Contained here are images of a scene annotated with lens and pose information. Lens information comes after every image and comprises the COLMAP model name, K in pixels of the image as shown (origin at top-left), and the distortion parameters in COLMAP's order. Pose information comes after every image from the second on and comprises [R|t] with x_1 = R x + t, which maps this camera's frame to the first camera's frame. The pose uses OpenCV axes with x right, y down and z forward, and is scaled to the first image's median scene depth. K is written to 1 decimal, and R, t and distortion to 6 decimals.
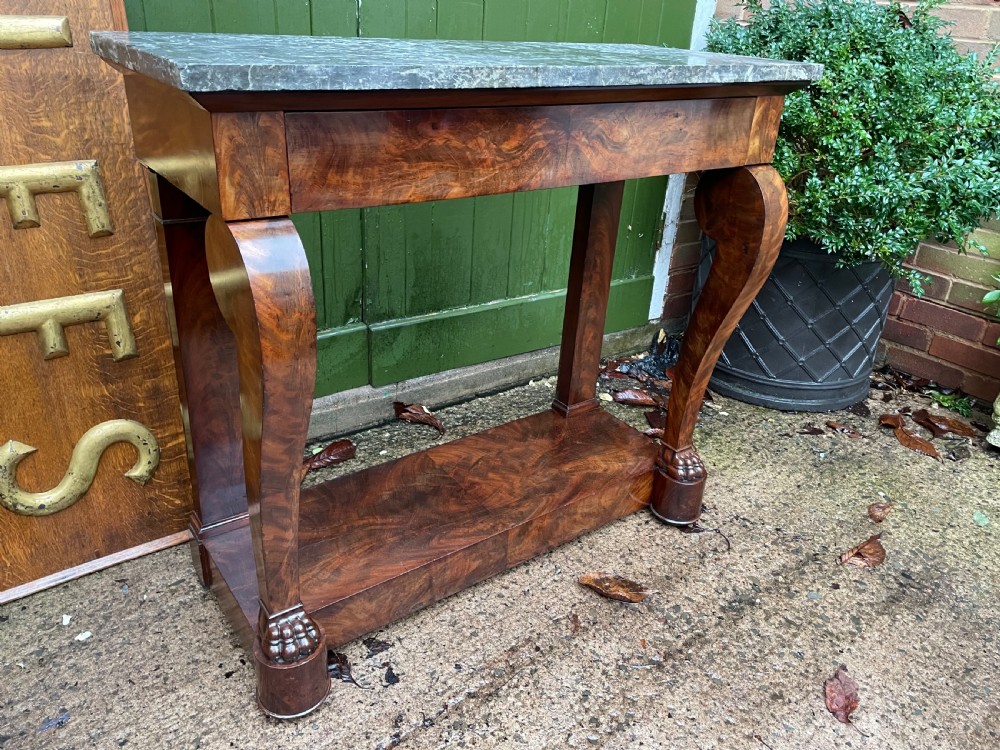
lens RADIAL K [[755.1, 0, 510.9], [0, 755.1, 370.7], [0, 0, 1]] dist [0.091028, -0.119841]
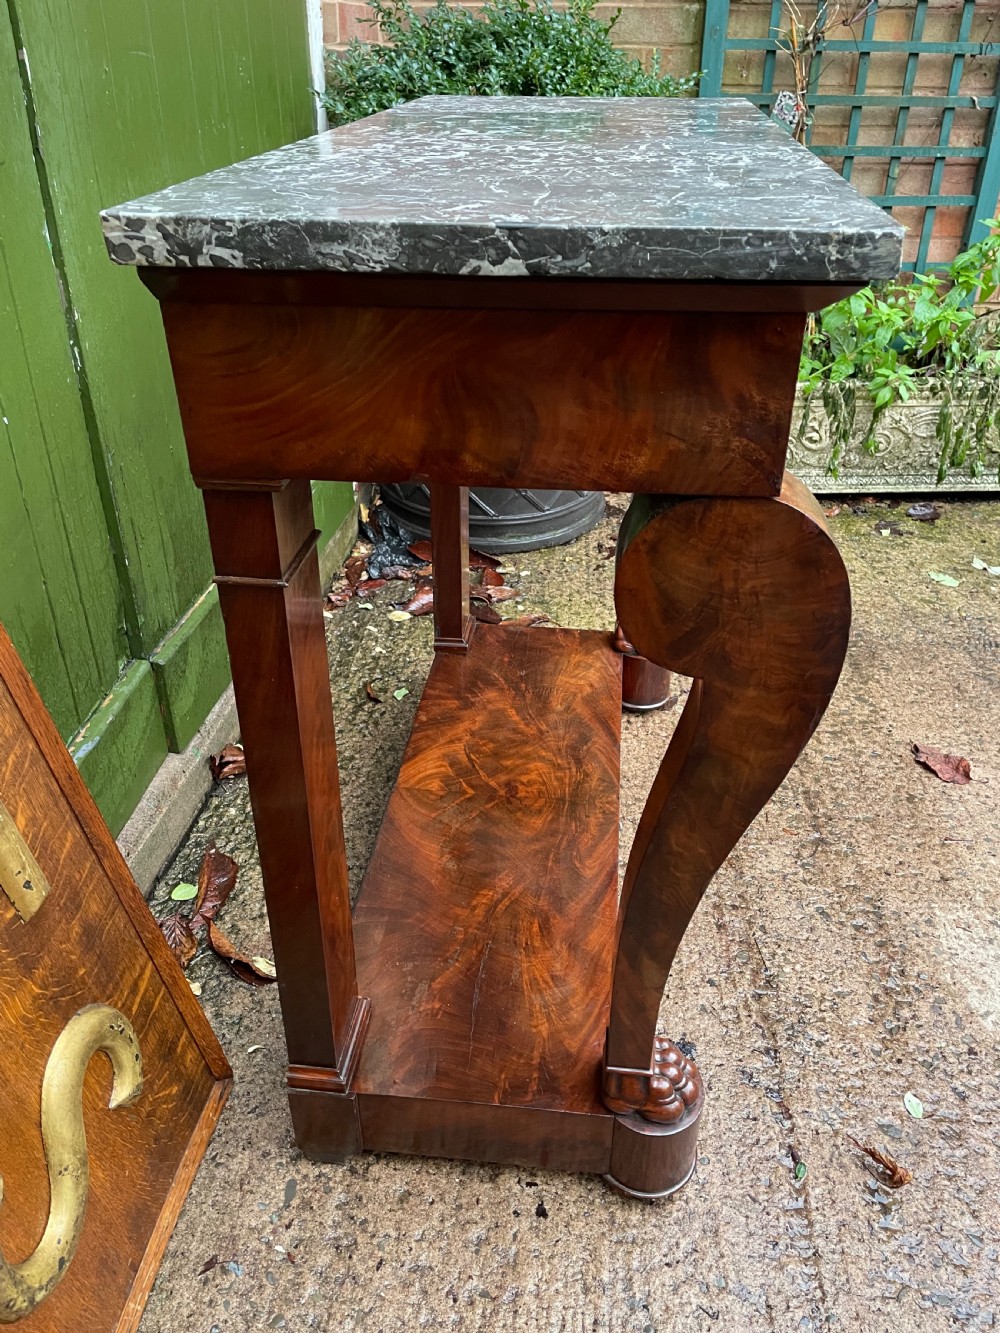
lens RADIAL K [[1006.6, 0, 503.1], [0, 1006.6, 668.8], [0, 0, 1]] dist [0.091028, -0.119841]
pose [[0.678251, -0.440055, 0.588496, -0.649723], [0.355808, 0.897386, 0.260957, -0.223174], [-0.642944, 0.032397, 0.765228, 0.341554]]
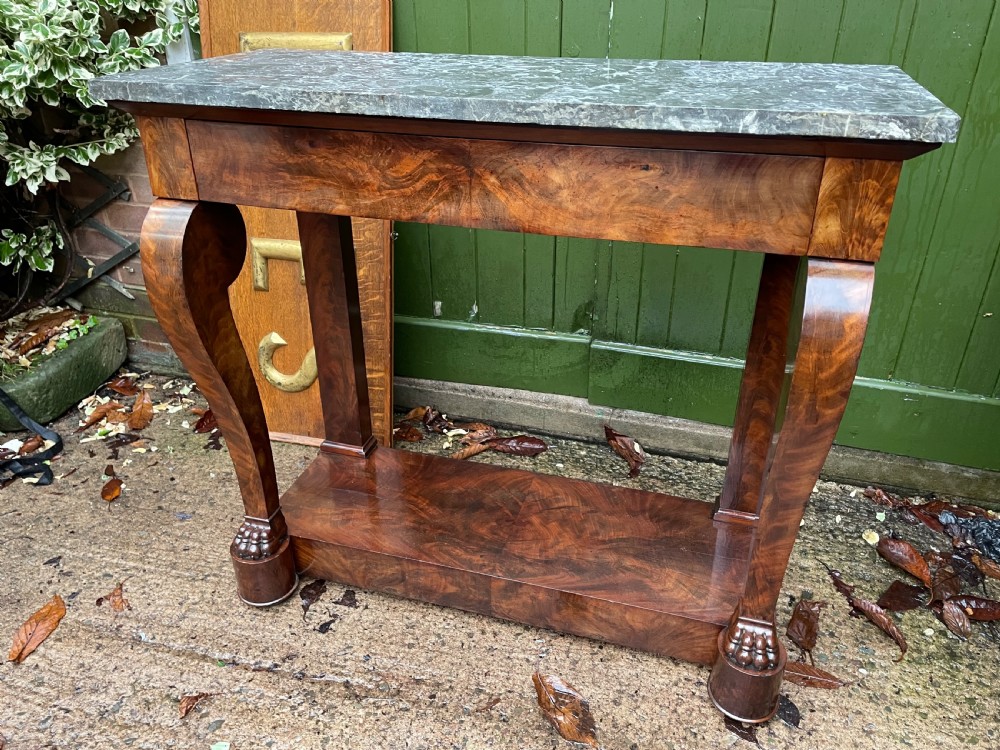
lens RADIAL K [[755.1, 0, 506.6], [0, 755.1, 368.5], [0, 0, 1]] dist [0.091028, -0.119841]
pose [[0.605826, 0.320085, -0.728369, 0.662634], [-0.316353, 0.936929, 0.148609, -0.192324], [0.729997, 0.140390, 0.668875, 0.375546]]
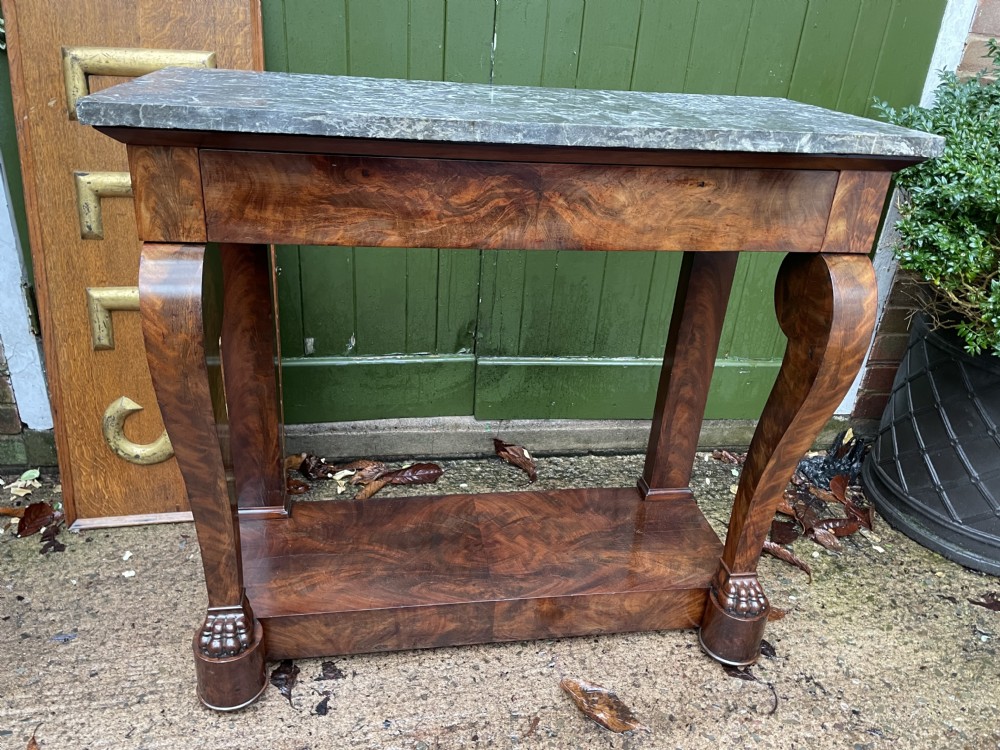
lens RADIAL K [[755.1, 0, 501.5], [0, 755.1, 367.4], [0, 0, 1]] dist [0.091028, -0.119841]
pose [[0.891013, 0.192431, -0.411176, 0.360175], [-0.209586, 0.977784, 0.003435, -0.081712], [0.402702, 0.083116, 0.911549, 0.137874]]
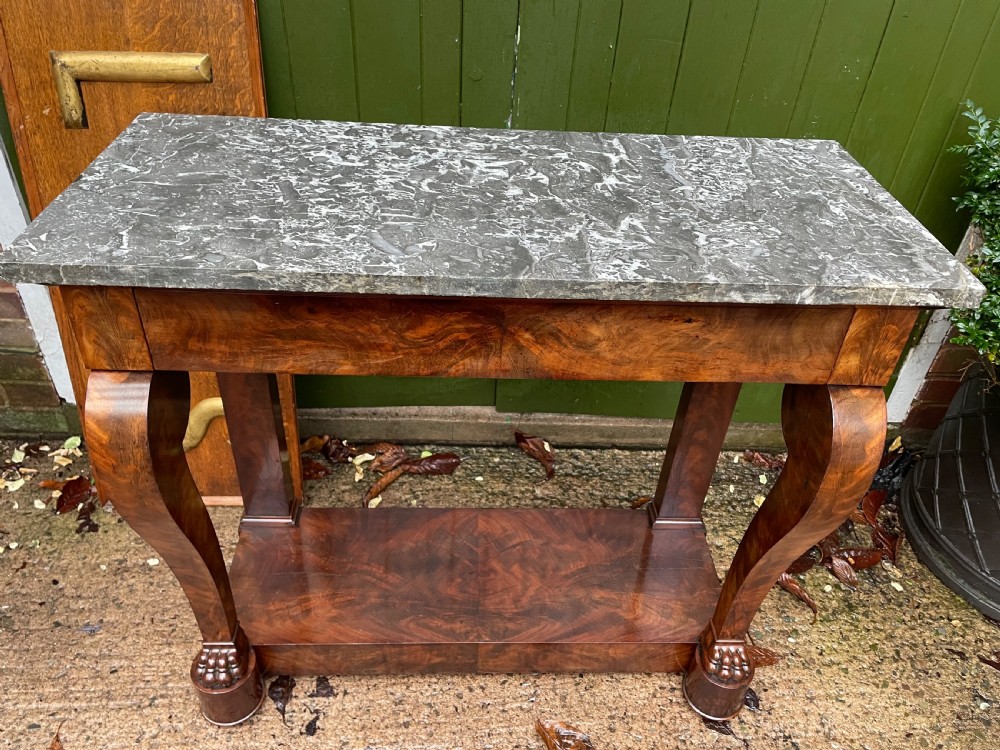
lens RADIAL K [[755.1, 0, 505.4], [0, 755.1, 373.1], [0, 0, 1]] dist [0.091028, -0.119841]
pose [[0.828654, 0.330011, -0.452135, 0.375778], [-0.251809, 0.941153, 0.225439, -0.363889], [0.499925, -0.072959, 0.862990, 0.227864]]
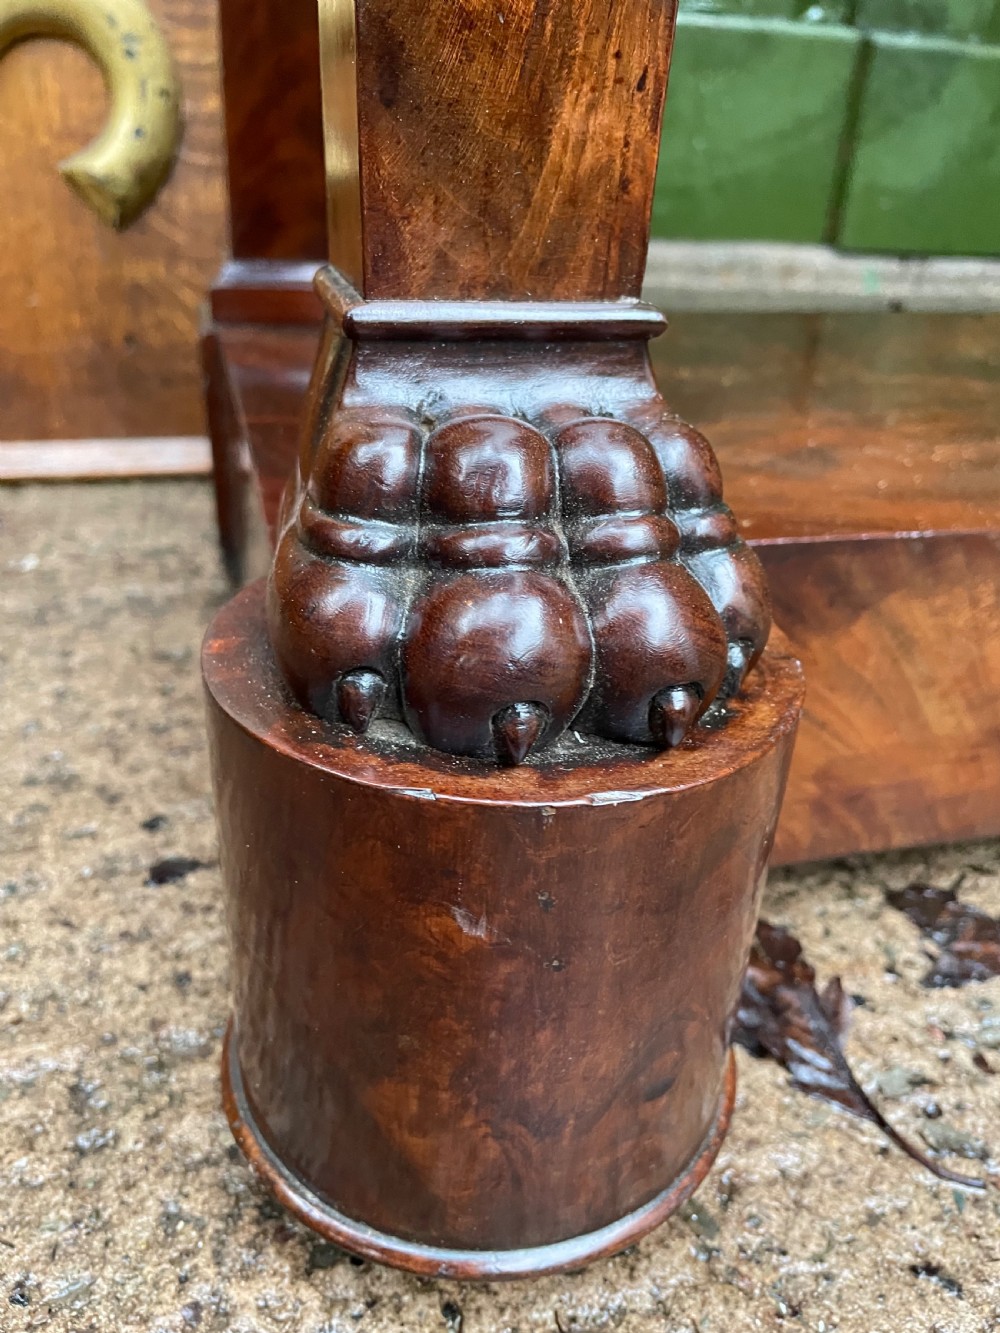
lens RADIAL K [[1047.5, 0, 501.2], [0, 1047.5, 663.9], [0, 0, 1]] dist [0.024112, -0.060830]
pose [[0.933947, 0.155824, -0.321655, -0.207100], [-0.154060, 0.987572, 0.031101, 0.308588], [0.322503, 0.020508, 0.946346, 0.741477]]
